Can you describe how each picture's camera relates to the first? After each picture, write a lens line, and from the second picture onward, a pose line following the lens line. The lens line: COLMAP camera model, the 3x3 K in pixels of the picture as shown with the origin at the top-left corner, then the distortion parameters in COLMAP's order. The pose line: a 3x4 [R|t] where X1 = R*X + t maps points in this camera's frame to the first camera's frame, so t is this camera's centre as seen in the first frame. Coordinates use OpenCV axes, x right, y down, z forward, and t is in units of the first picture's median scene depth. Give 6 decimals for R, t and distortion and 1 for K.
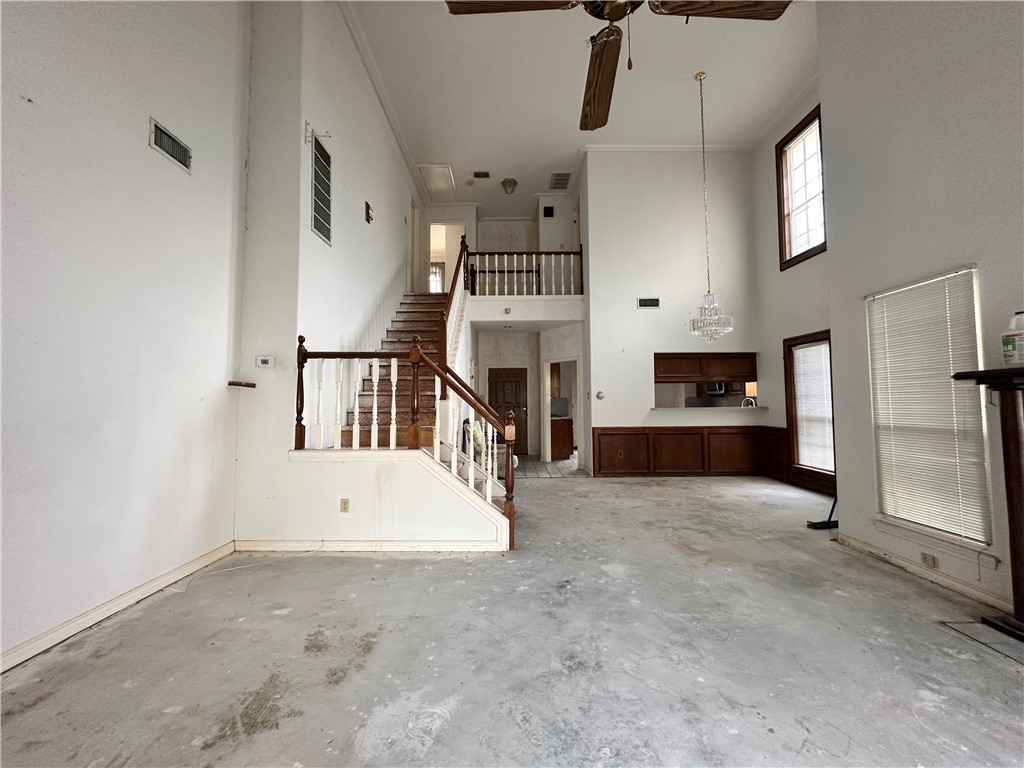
lens RADIAL K [[407.5, 0, 512.0], [0, 407.5, 384.0], [0, 0, 1]] dist [-0.003345, 0.000811]
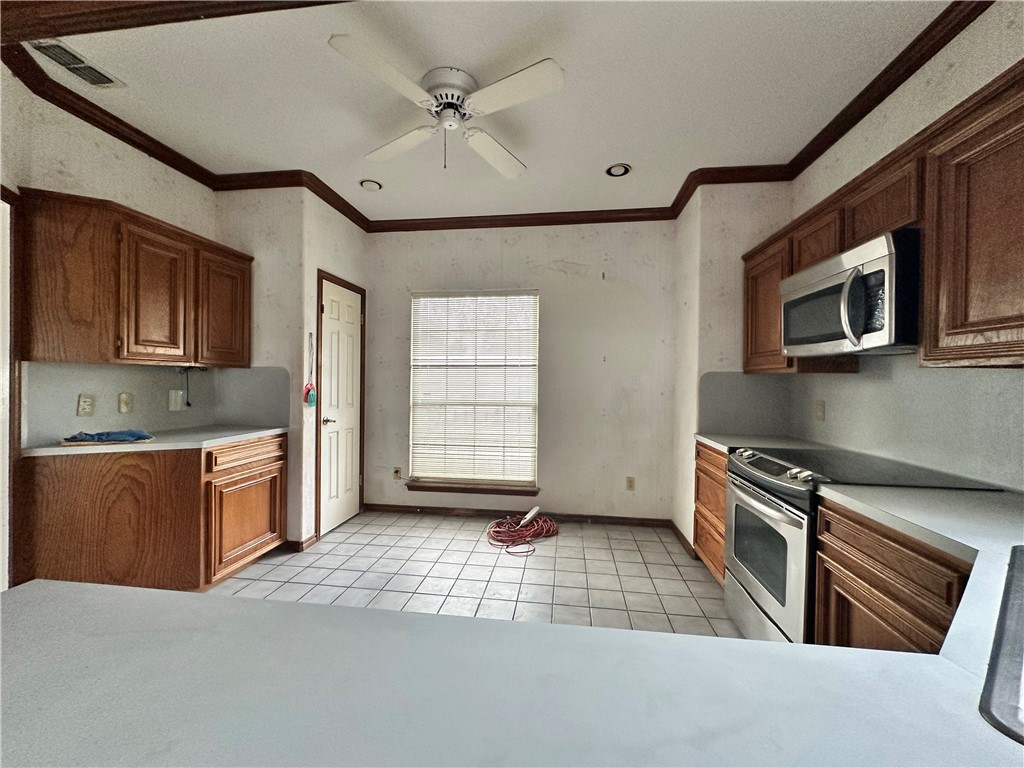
lens RADIAL K [[407.5, 0, 512.0], [0, 407.5, 384.0], [0, 0, 1]] dist [-0.003345, 0.000811]
pose [[-0.139268, 0.011286, -0.990190, 1.732052], [0.035384, 0.999353, 0.006414, 0.075667], [0.989622, -0.034144, -0.139577, 2.218448]]
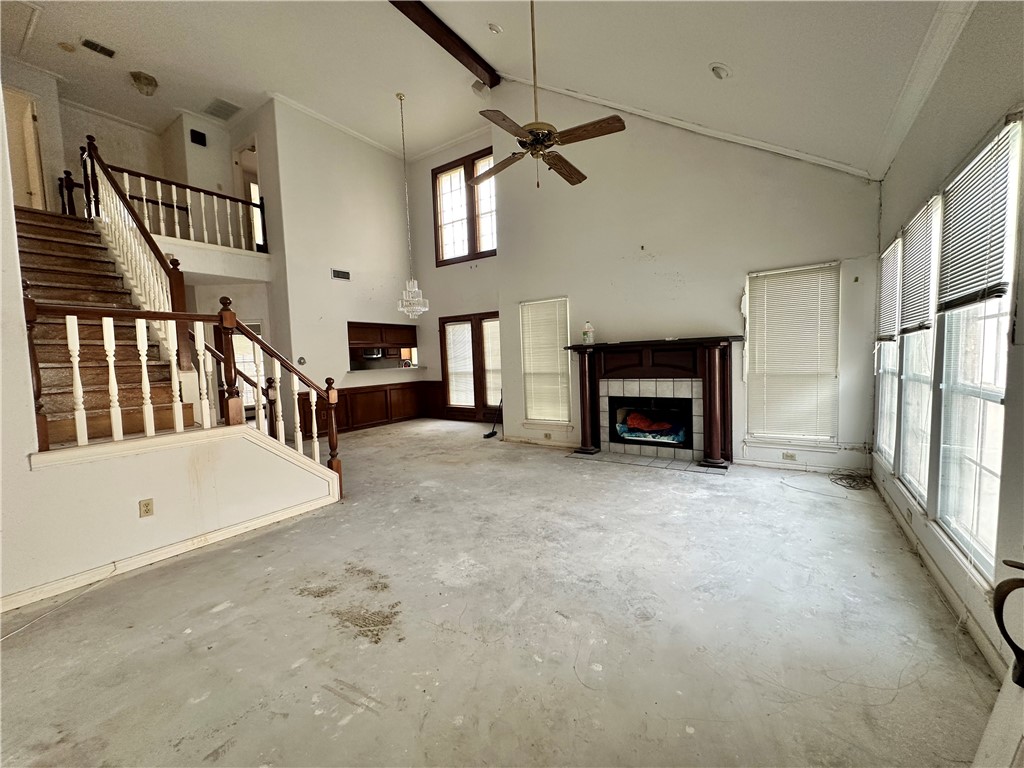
lens RADIAL K [[407.5, 0, 512.0], [0, 407.5, 384.0], [0, 0, 1]] dist [-0.003345, 0.000811]
pose [[0.567043, -0.070290, 0.820683, -0.637415], [-0.003052, 0.996166, 0.087429, -0.010833], [-0.823682, -0.052081, 0.564655, -0.011818]]
